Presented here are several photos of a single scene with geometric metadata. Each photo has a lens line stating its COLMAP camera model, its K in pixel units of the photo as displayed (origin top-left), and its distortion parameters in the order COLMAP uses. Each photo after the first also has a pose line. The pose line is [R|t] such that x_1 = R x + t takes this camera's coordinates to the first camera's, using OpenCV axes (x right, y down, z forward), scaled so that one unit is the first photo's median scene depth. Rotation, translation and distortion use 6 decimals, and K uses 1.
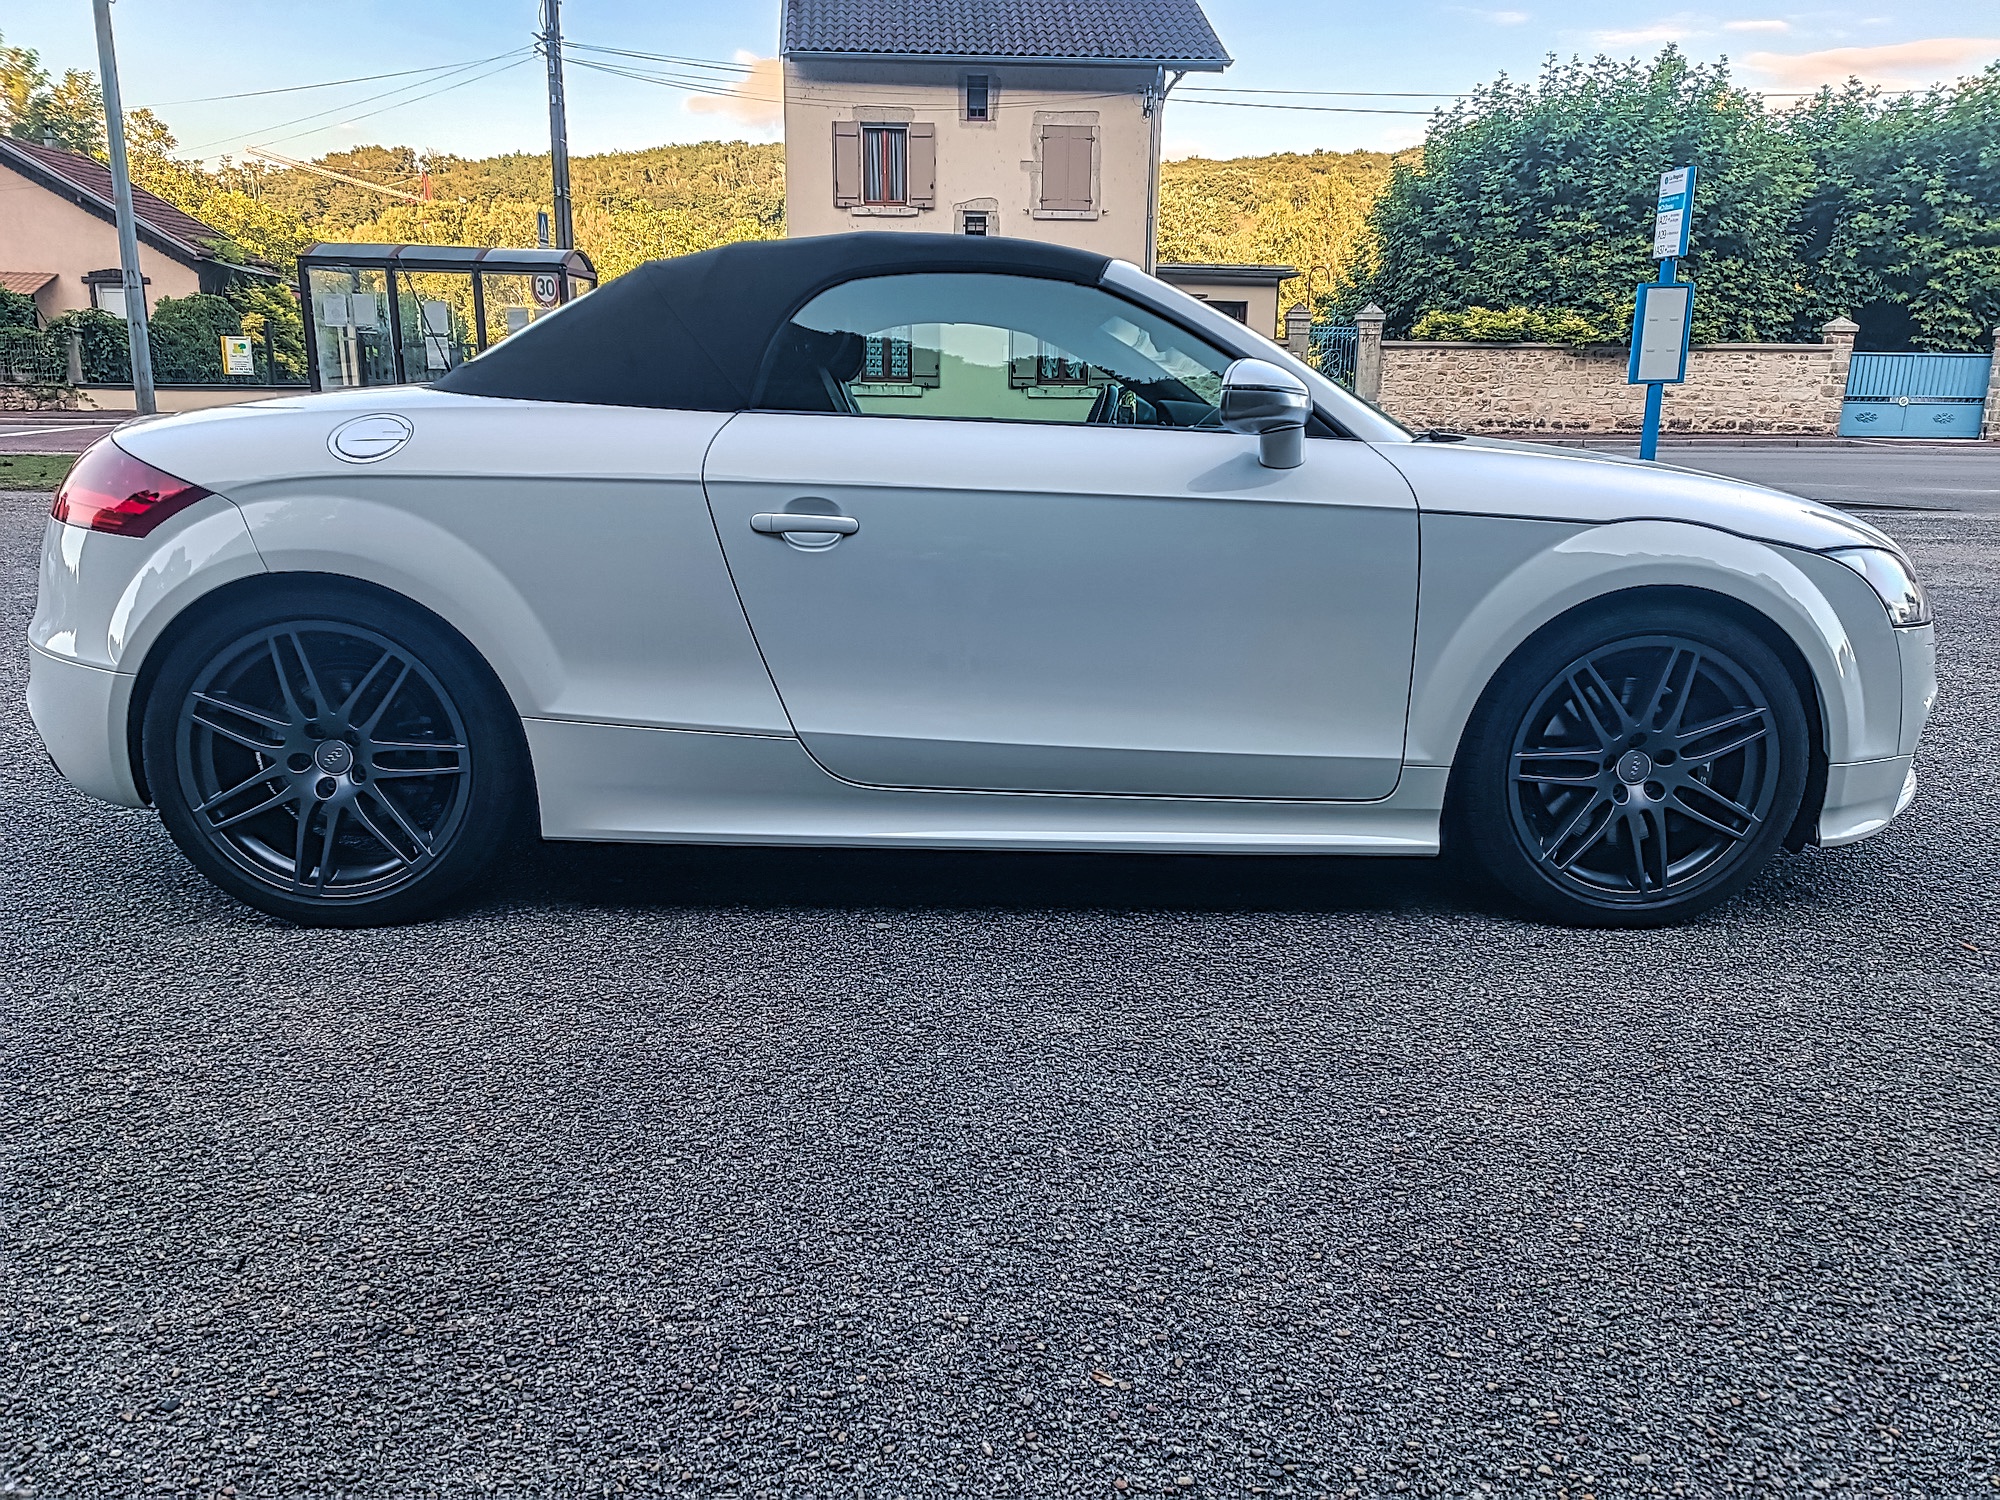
lens RADIAL K [[1454.6, 0, 993.4], [0, 1454.6, 759.7], [0, 0, 1]] dist [0.057641, -0.075435]
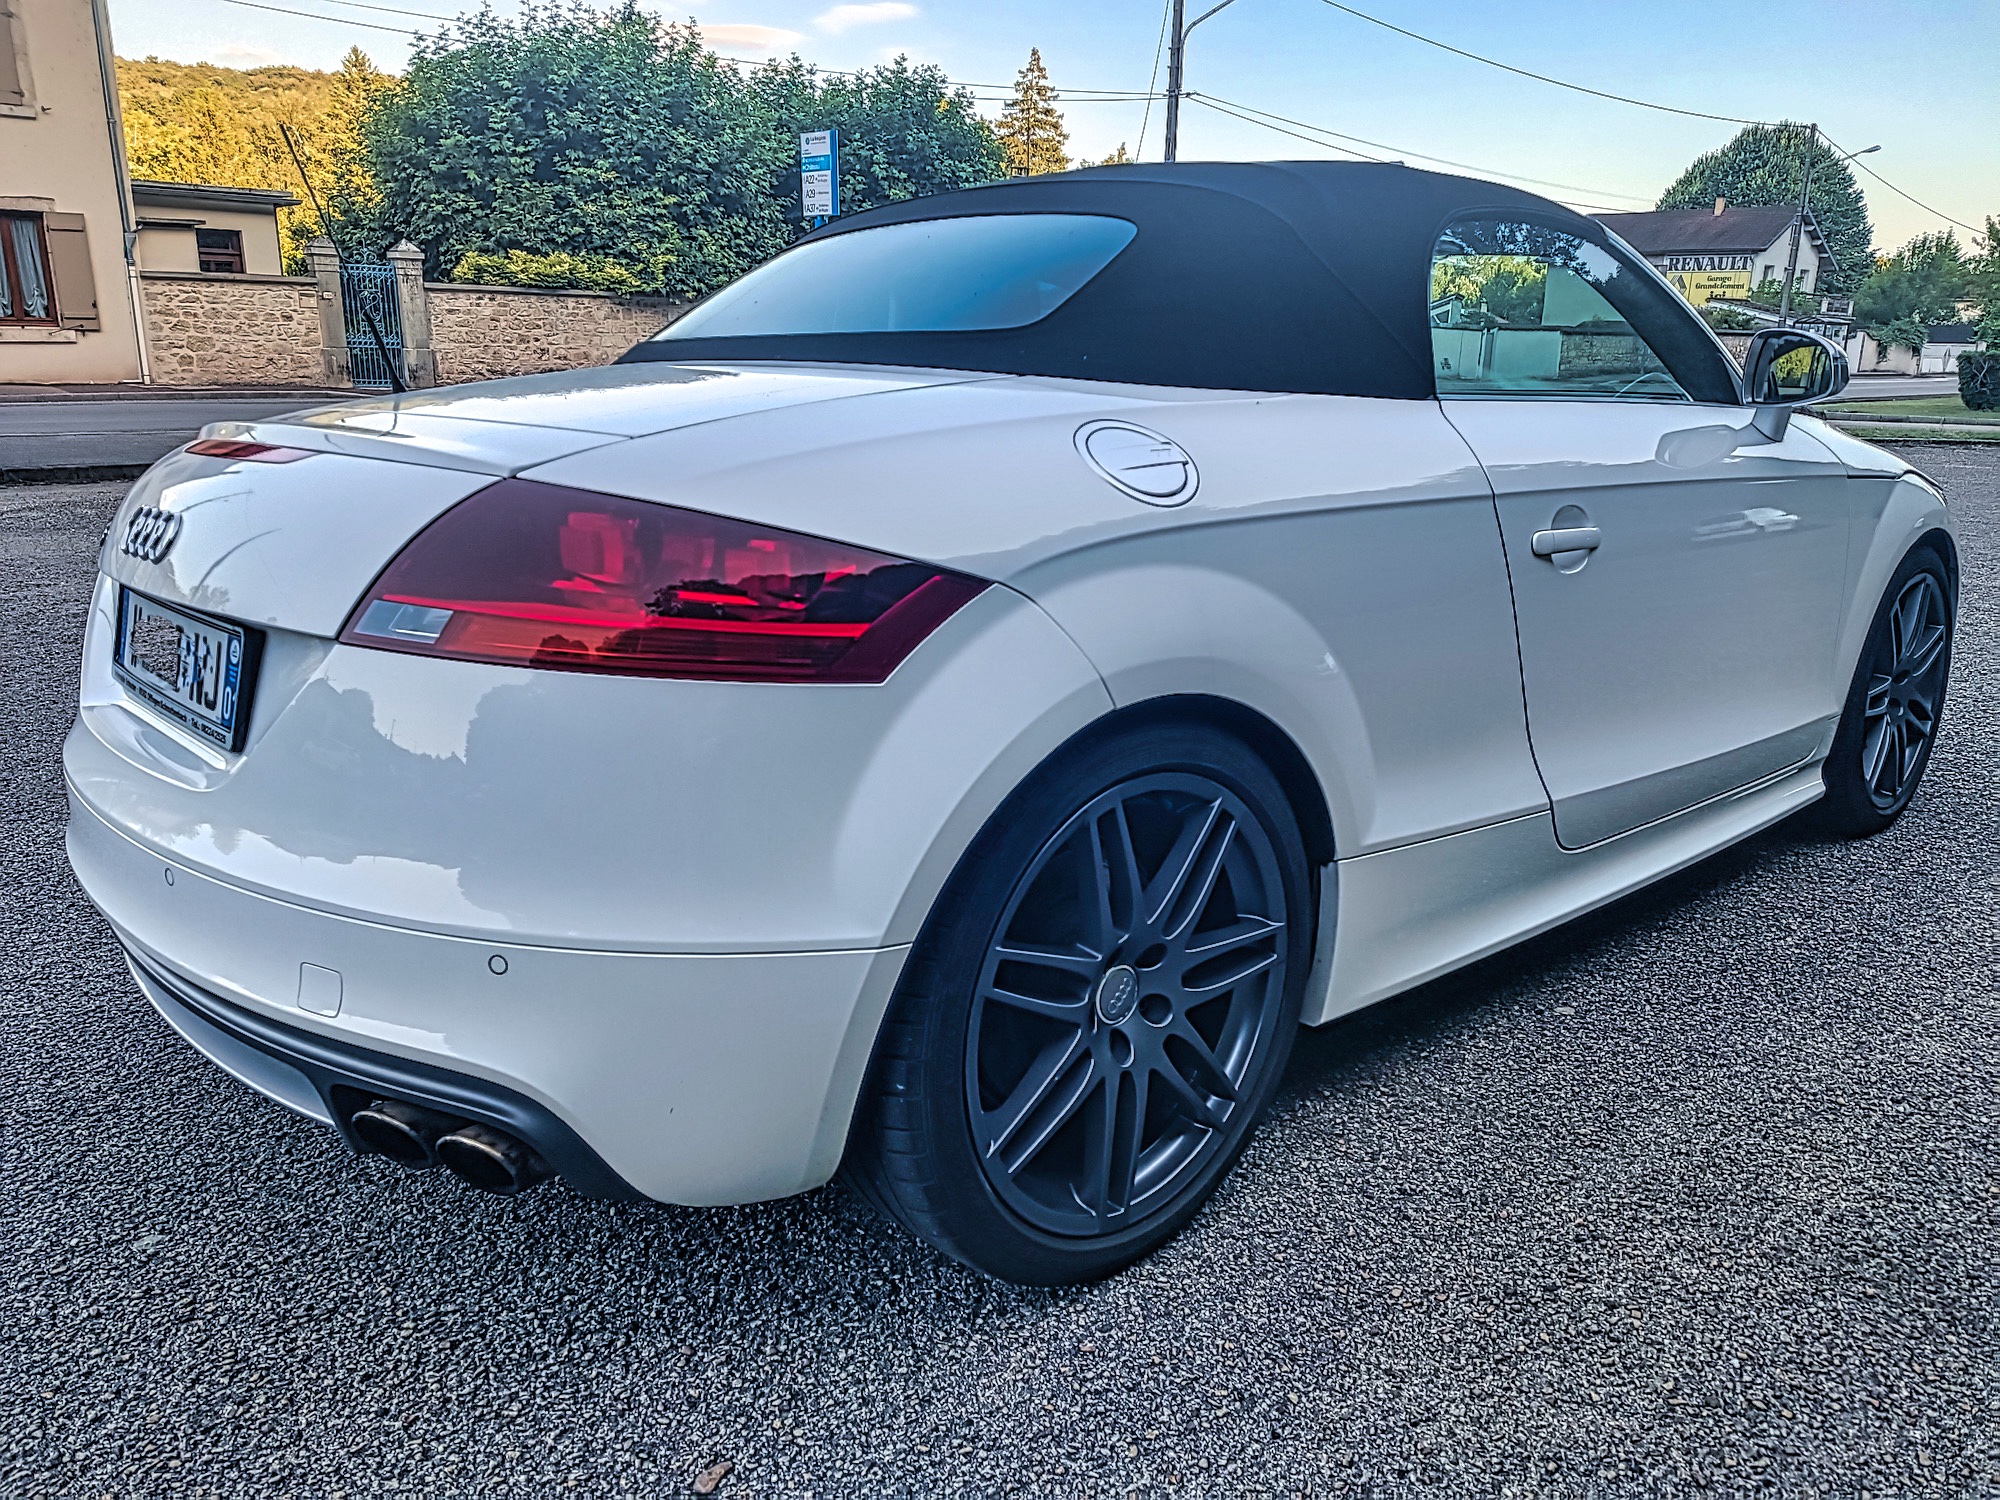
lens RADIAL K [[1454.6, 0, 993.4], [0, 1454.6, 759.7], [0, 0, 1]] dist [0.057641, -0.075435]
pose [[0.755303, -0.176483, 0.631166, -0.100853], [0.154102, 0.983883, 0.090698, -0.018886], [-0.637000, 0.028760, 0.770327, 0.068021]]
